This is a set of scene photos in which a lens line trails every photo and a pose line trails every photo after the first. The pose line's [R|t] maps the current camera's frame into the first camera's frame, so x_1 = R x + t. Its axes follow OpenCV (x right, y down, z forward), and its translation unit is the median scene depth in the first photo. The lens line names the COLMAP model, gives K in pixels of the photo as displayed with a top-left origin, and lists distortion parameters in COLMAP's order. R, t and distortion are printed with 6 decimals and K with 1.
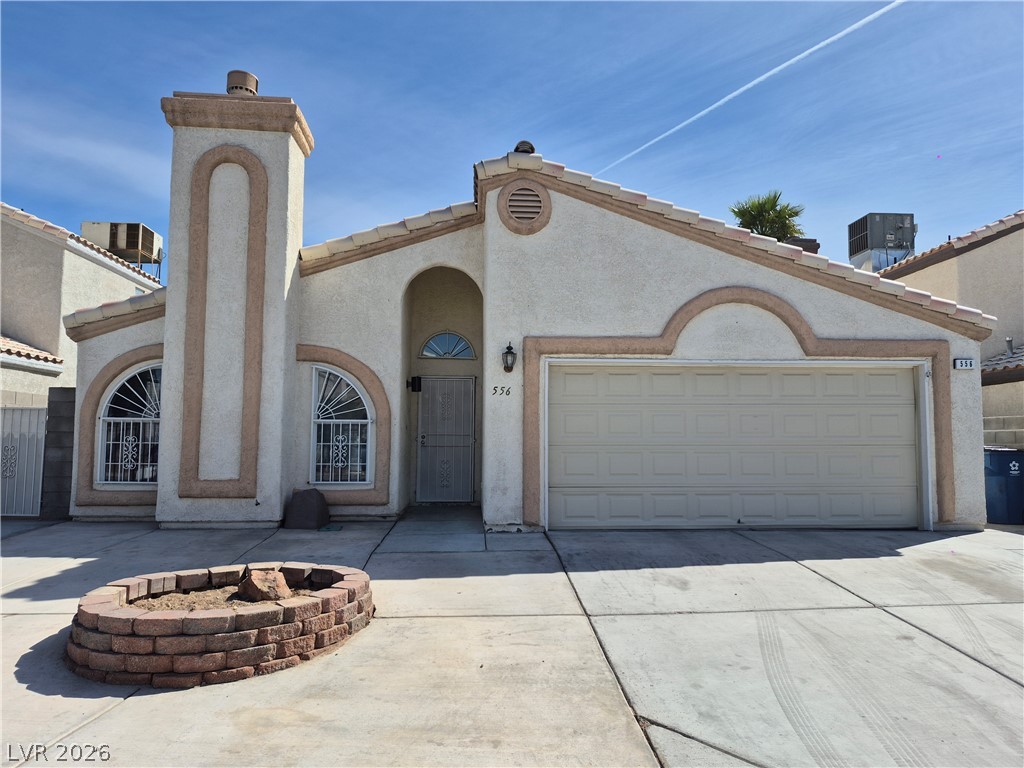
lens RADIAL K [[693.4, 0, 512.0], [0, 693.4, 391.8], [0, 0, 1]] dist [0.130973, -0.199124]
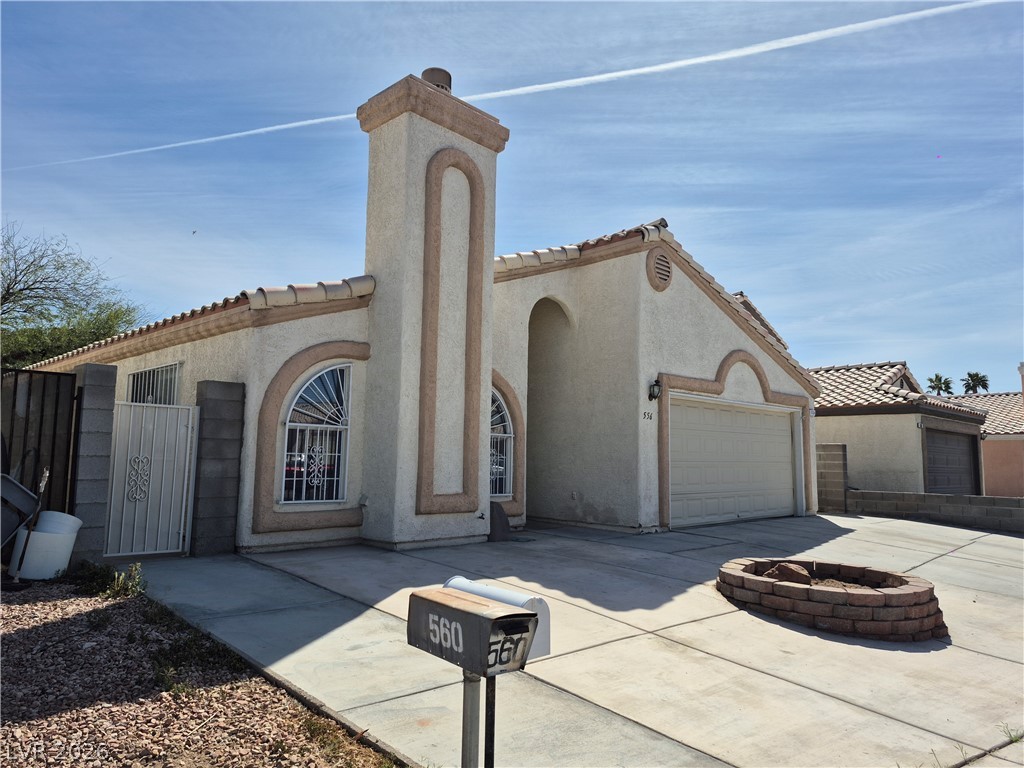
lens RADIAL K [[706.7, 0, 512.0], [0, 706.7, 384.0], [0, 0, 1]] dist [0.076309, -0.068354]
pose [[0.751820, 0.077390, 0.654811, -0.979273], [-0.056766, 0.996998, -0.052656, 0.020956], [-0.656920, 0.002417, 0.753956, 0.215527]]
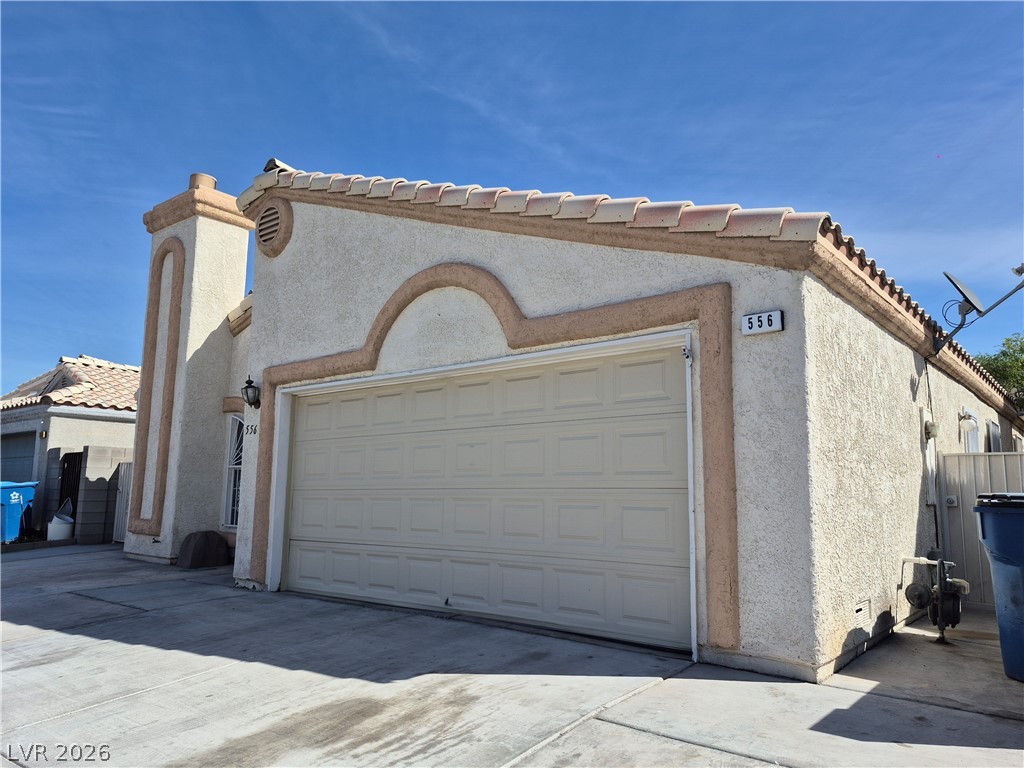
lens RADIAL K [[706.7, 0, 512.0], [0, 706.7, 384.0], [0, 0, 1]] dist [0.076309, -0.068354]
pose [[0.734754, -0.097820, -0.671244, 0.846155], [0.047357, 0.994530, -0.093095, 0.041270], [0.676679, 0.036614, 0.735367, 0.525051]]
